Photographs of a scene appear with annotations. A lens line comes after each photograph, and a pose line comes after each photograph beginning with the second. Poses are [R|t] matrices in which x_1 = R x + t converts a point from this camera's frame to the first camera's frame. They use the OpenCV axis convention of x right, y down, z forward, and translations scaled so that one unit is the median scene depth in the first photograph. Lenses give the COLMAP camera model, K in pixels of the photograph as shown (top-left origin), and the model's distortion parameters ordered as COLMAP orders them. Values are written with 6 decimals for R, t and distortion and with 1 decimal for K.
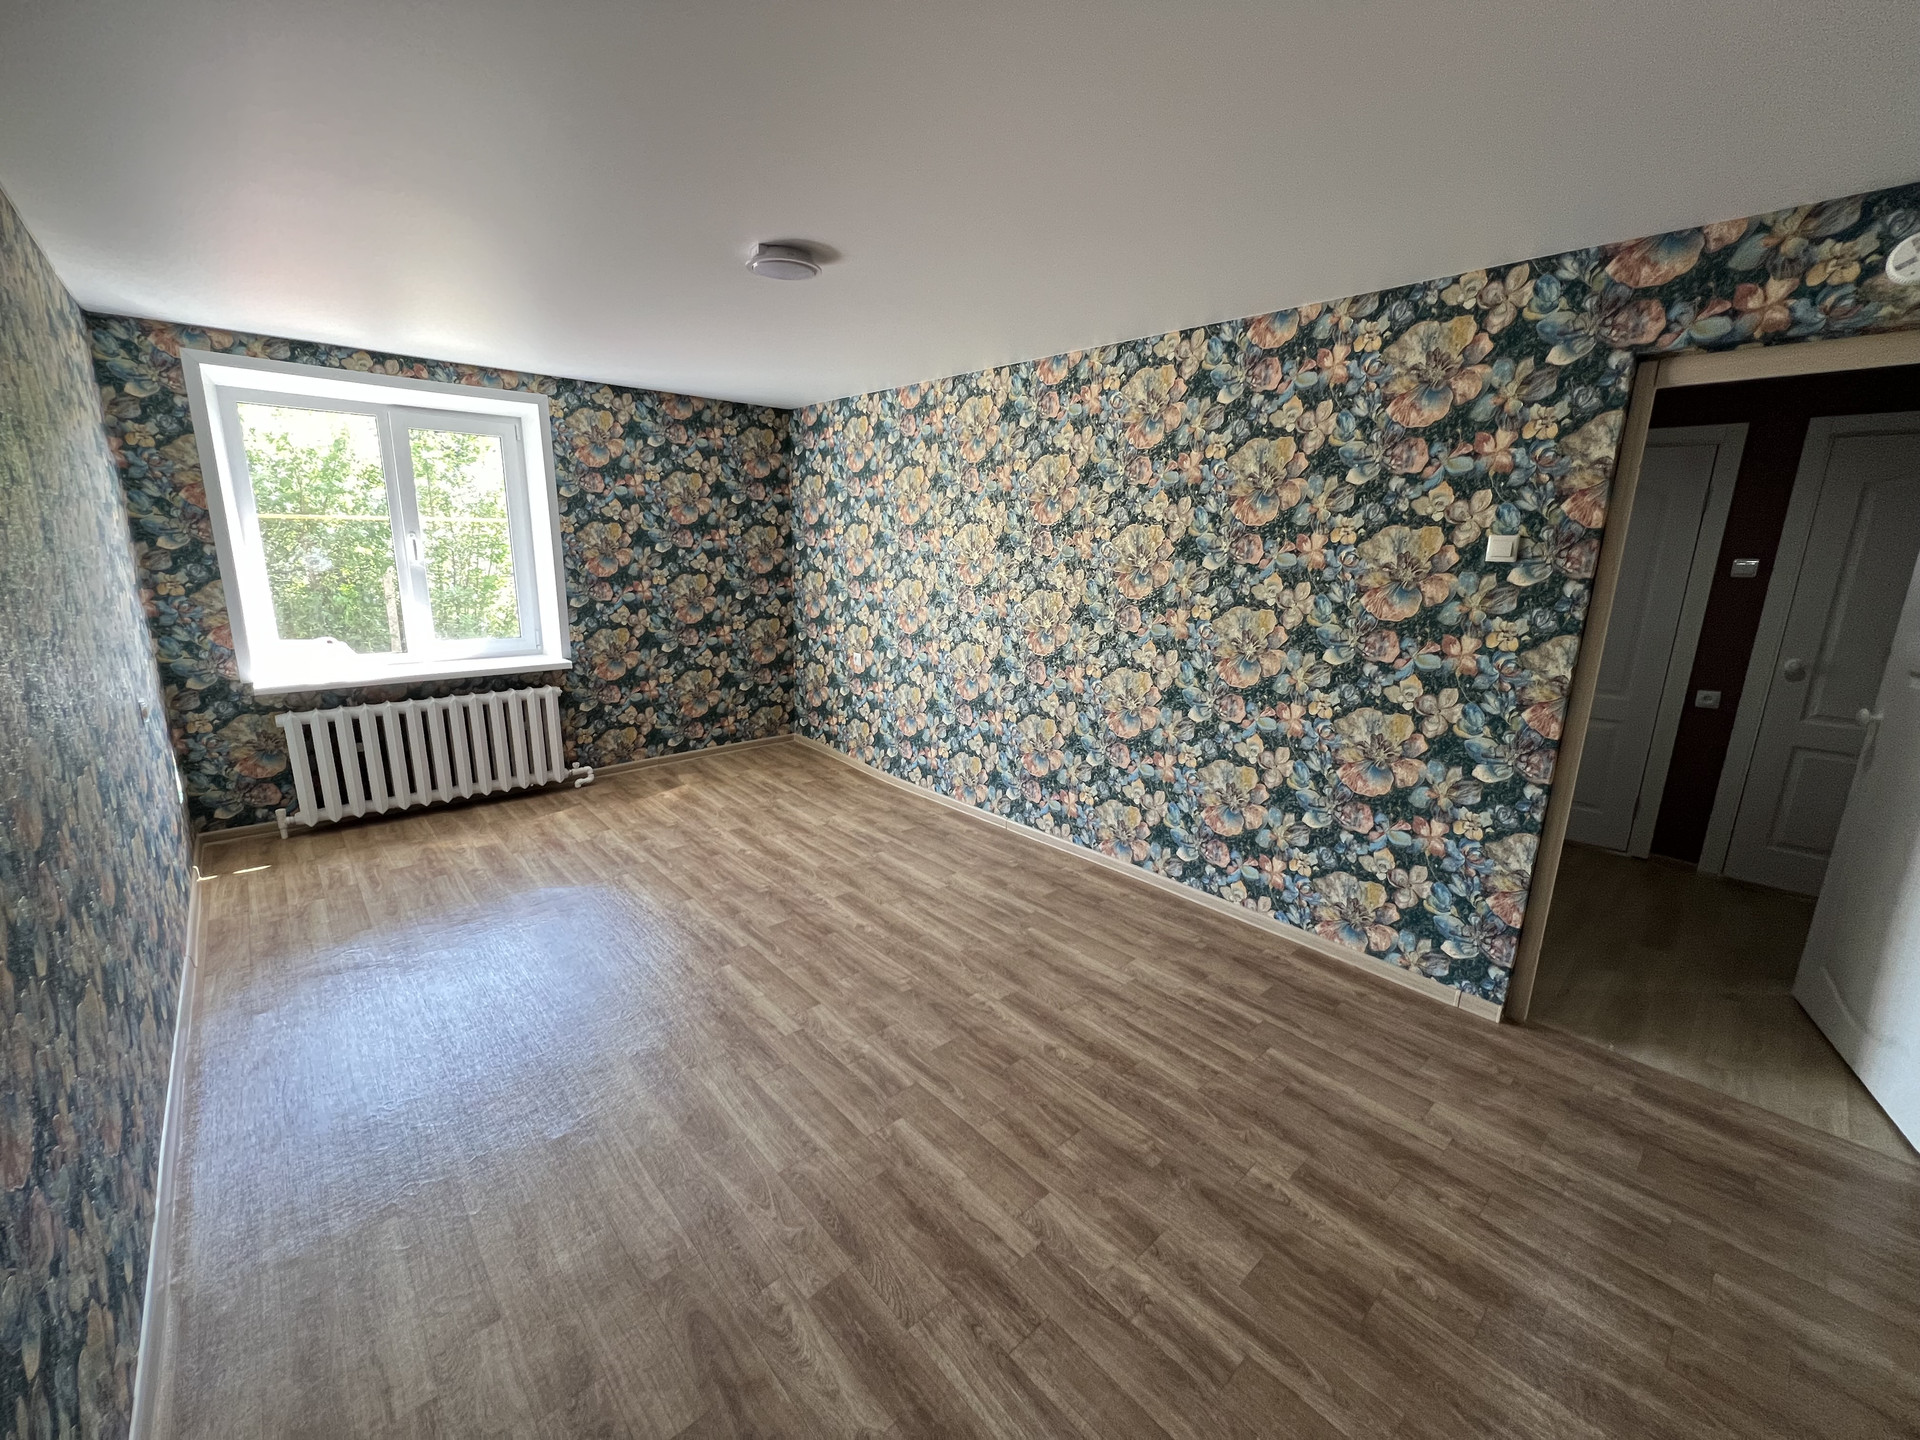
lens RADIAL K [[769.0, 0, 954.2], [0, 769.0, 716.8], [0, 0, 1]] dist [-0.002648, 0.000519]
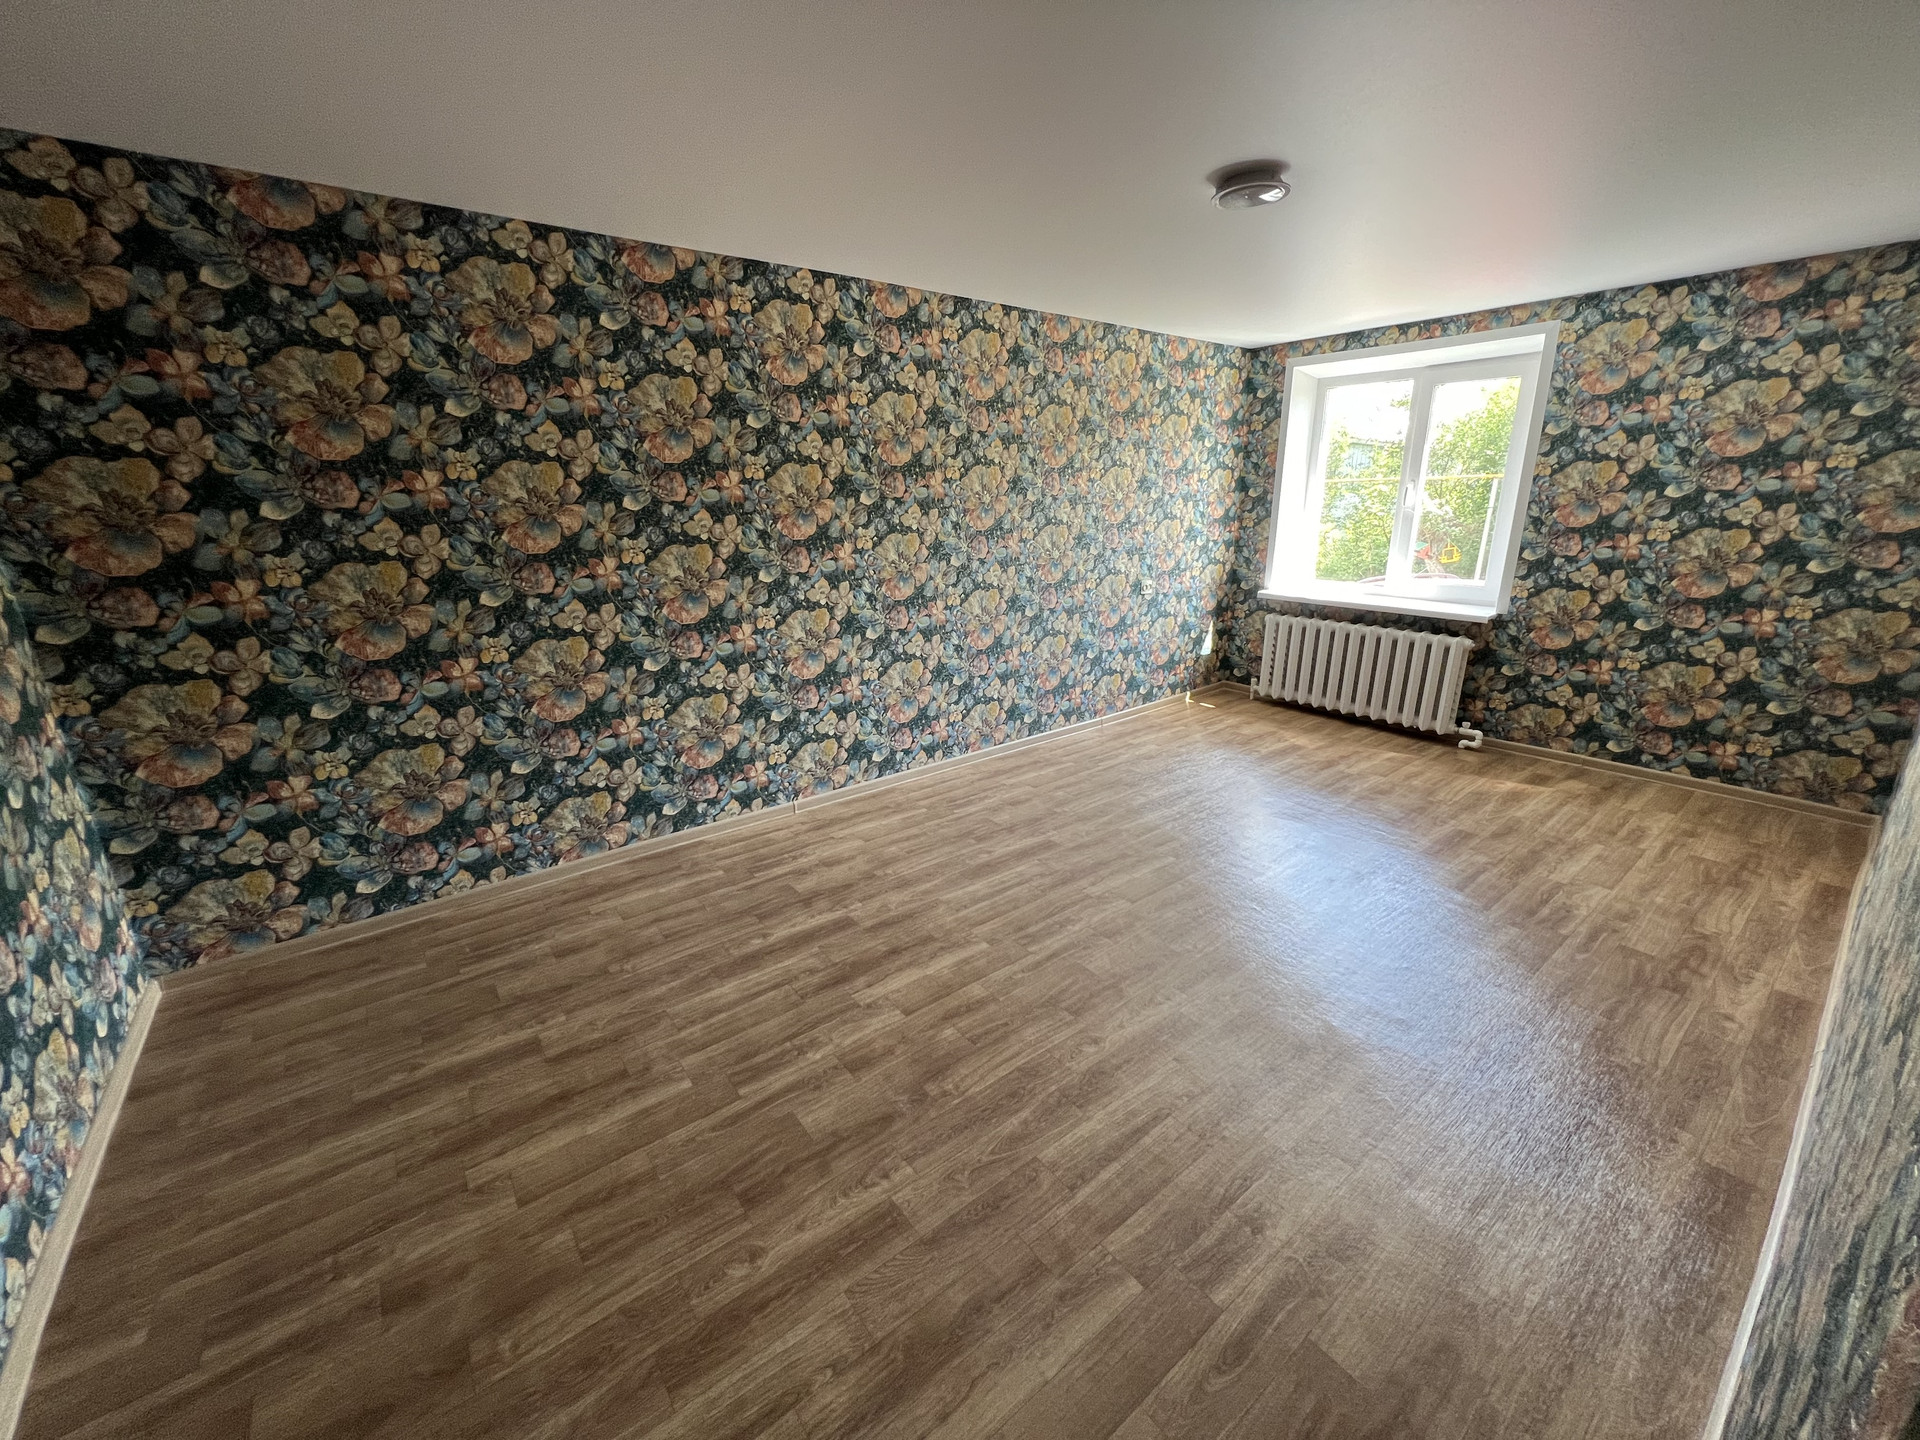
lens RADIAL K [[769.0, 0, 960.2], [0, 769.0, 717.9], [0, 0, 1]] dist [-0.002648, 0.000519]
pose [[-0.072132, 0.263953, -0.961835, 0.490409], [-0.215623, 0.937415, 0.273422, -0.073835], [0.973809, 0.227116, -0.010703, 0.417212]]
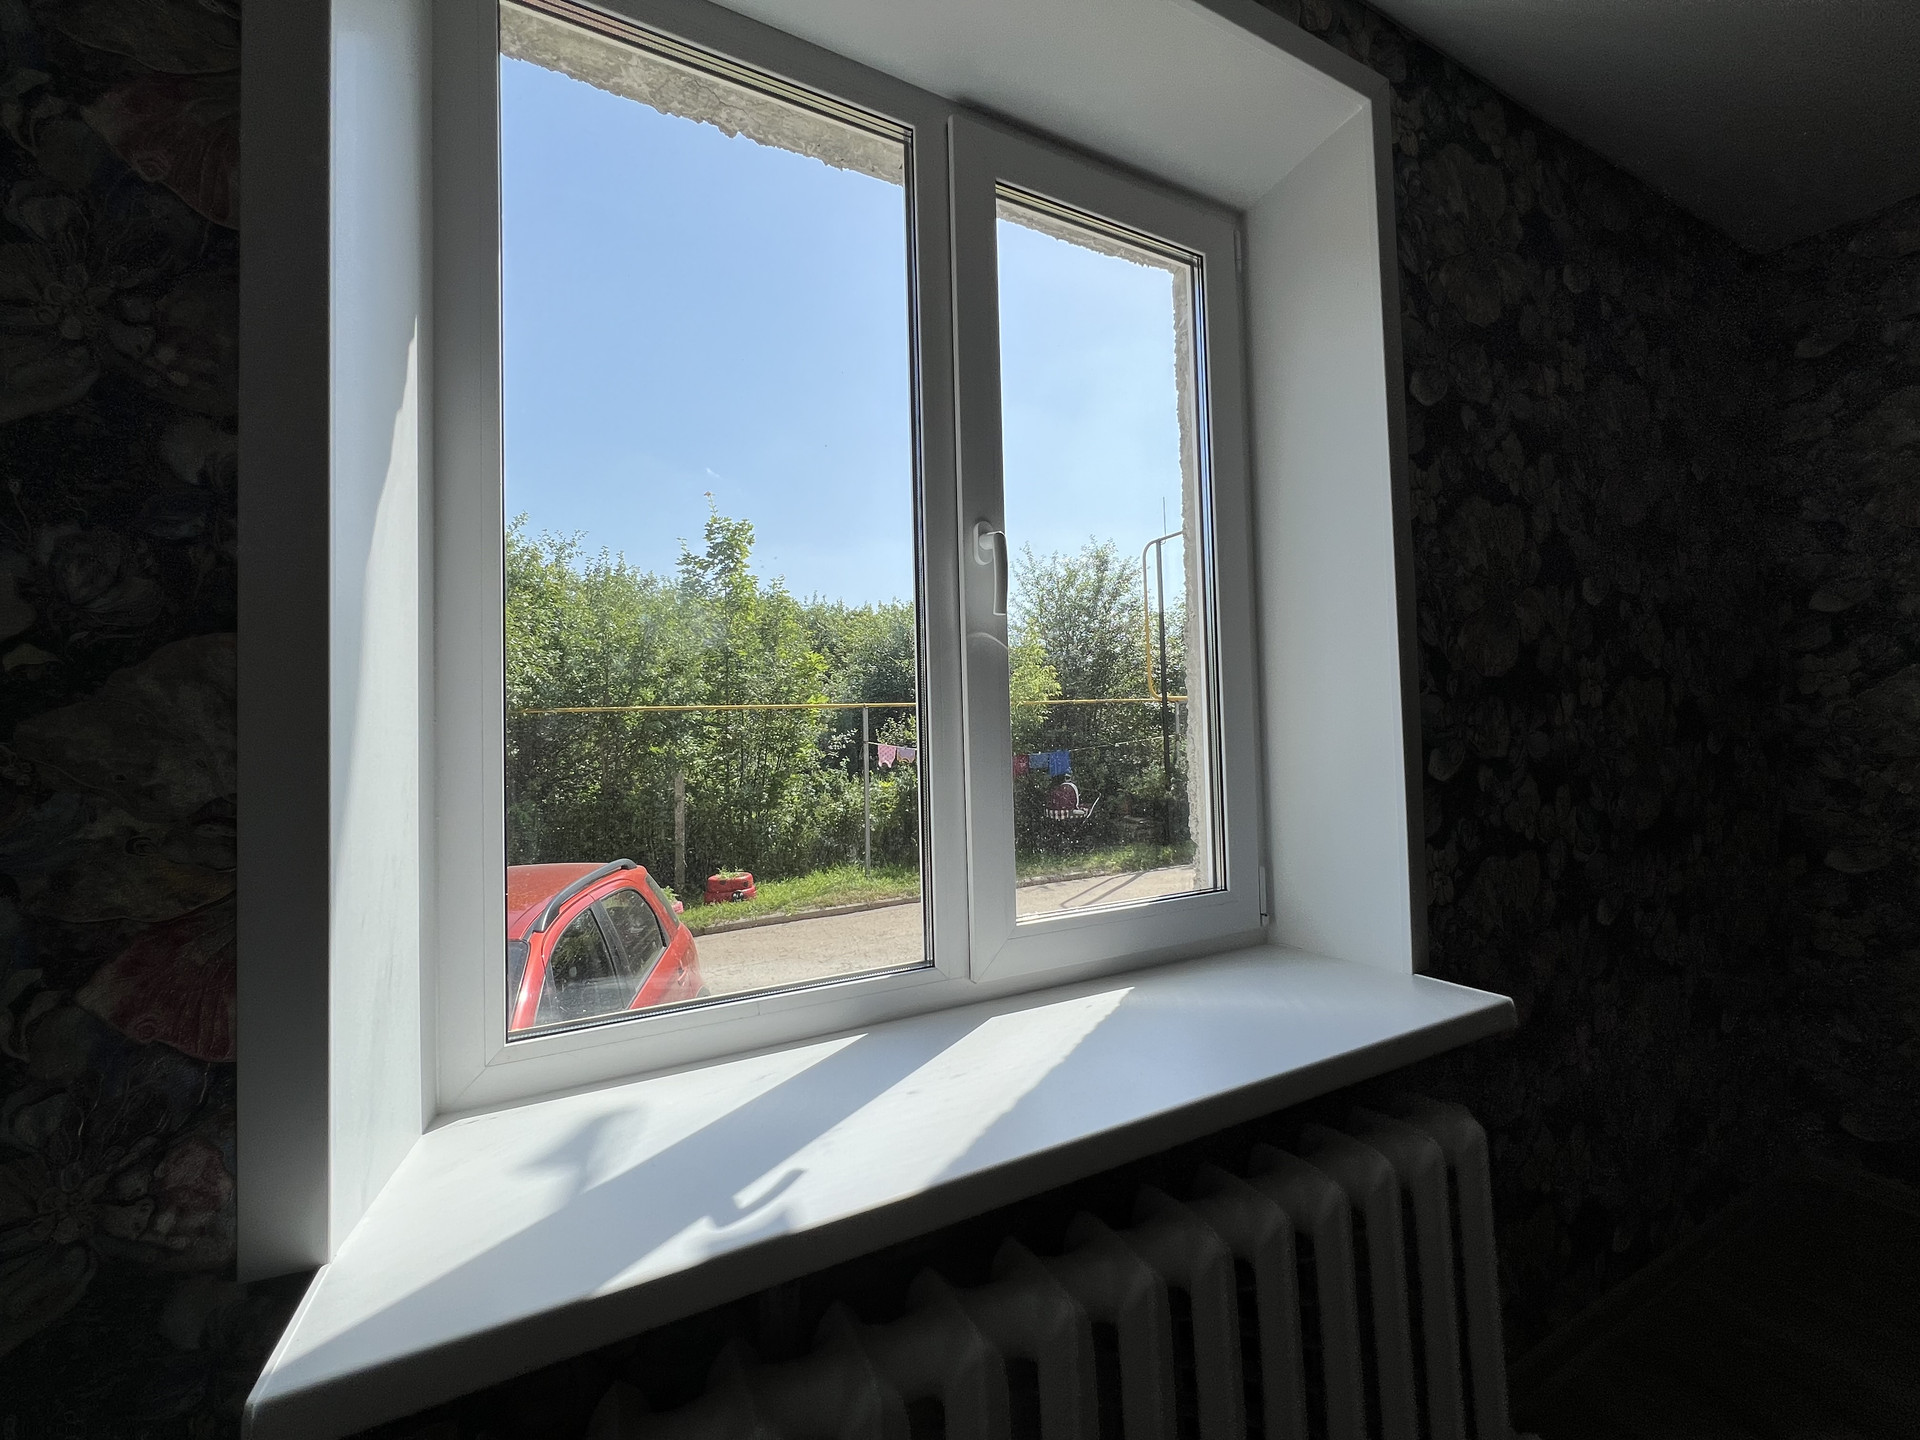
lens RADIAL K [[769.0, 0, 949.7], [0, 769.0, 719.9], [0, 0, 1]] dist [-0.002648, 0.000519]
pose [[0.965192, -0.054103, -0.255886, -0.614035], [-0.010987, 0.969119, -0.246348, -0.097221], [0.261313, 0.240585, 0.934791, 0.713851]]
